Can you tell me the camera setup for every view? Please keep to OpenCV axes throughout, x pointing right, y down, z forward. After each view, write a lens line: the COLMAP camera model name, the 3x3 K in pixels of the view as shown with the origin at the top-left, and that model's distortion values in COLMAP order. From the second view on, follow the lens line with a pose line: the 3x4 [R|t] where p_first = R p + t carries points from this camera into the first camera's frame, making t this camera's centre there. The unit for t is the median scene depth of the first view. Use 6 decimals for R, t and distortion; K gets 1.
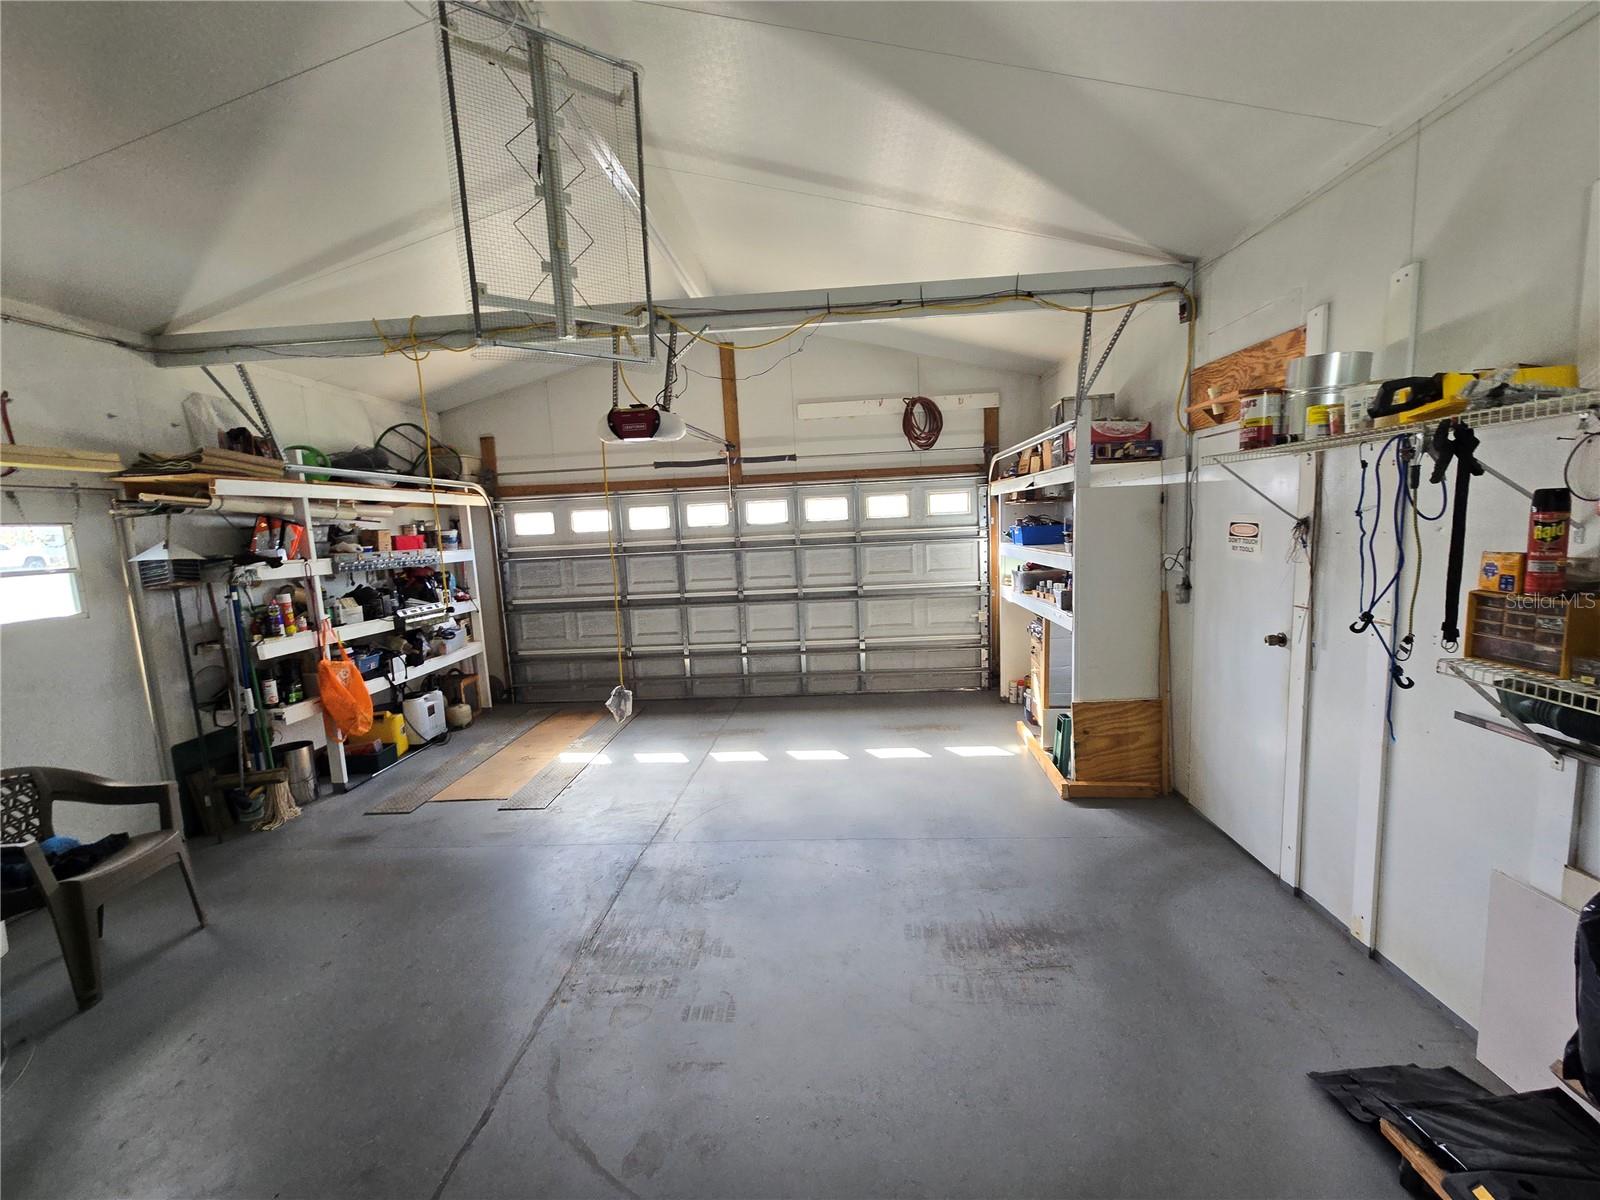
lens RADIAL K [[646.7, 0, 793.8], [0, 646.7, 601.2], [0, 0, 1]] dist [0.016184, 0.000248]
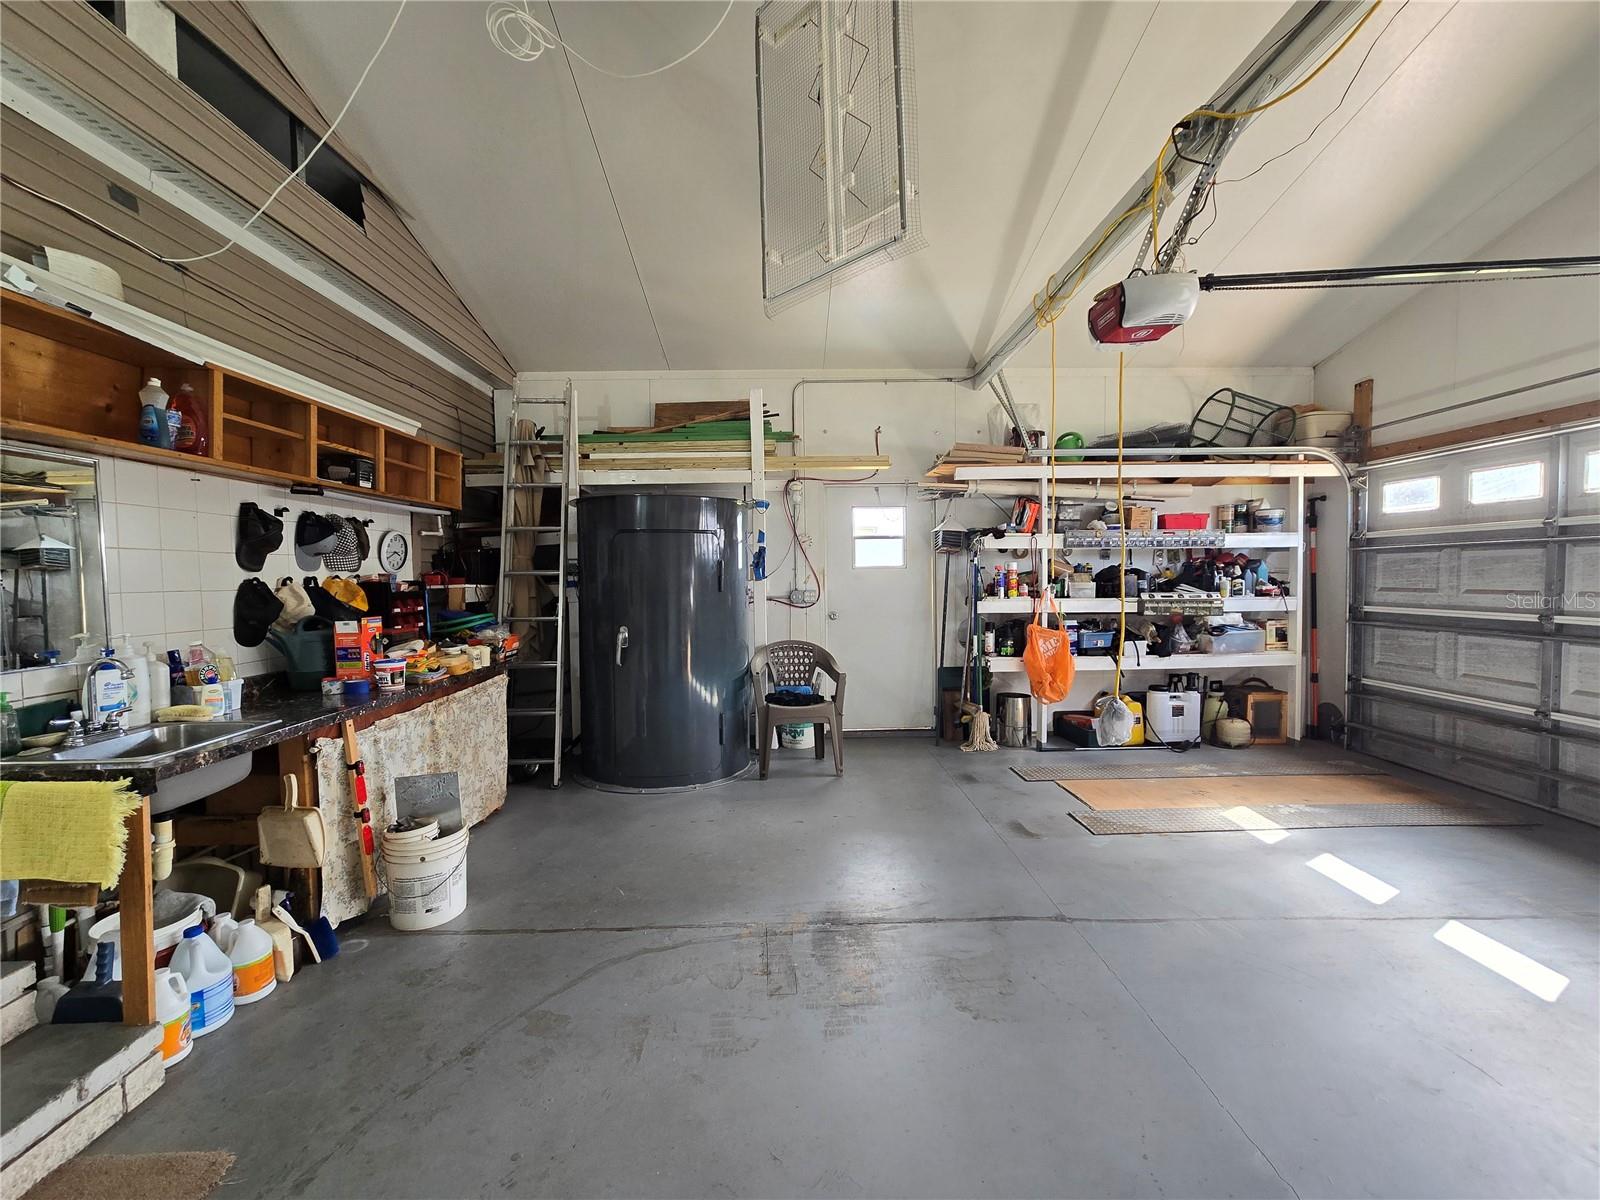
lens RADIAL K [[646.7, 0, 793.8], [0, 646.7, 601.2], [0, 0, 1]] dist [0.016184, 0.000248]
pose [[0.129332, 0.093219, -0.987210, 0.244460], [-0.109643, 0.990811, 0.079195, 0.006566], [0.985521, 0.097998, 0.138364, 0.352917]]
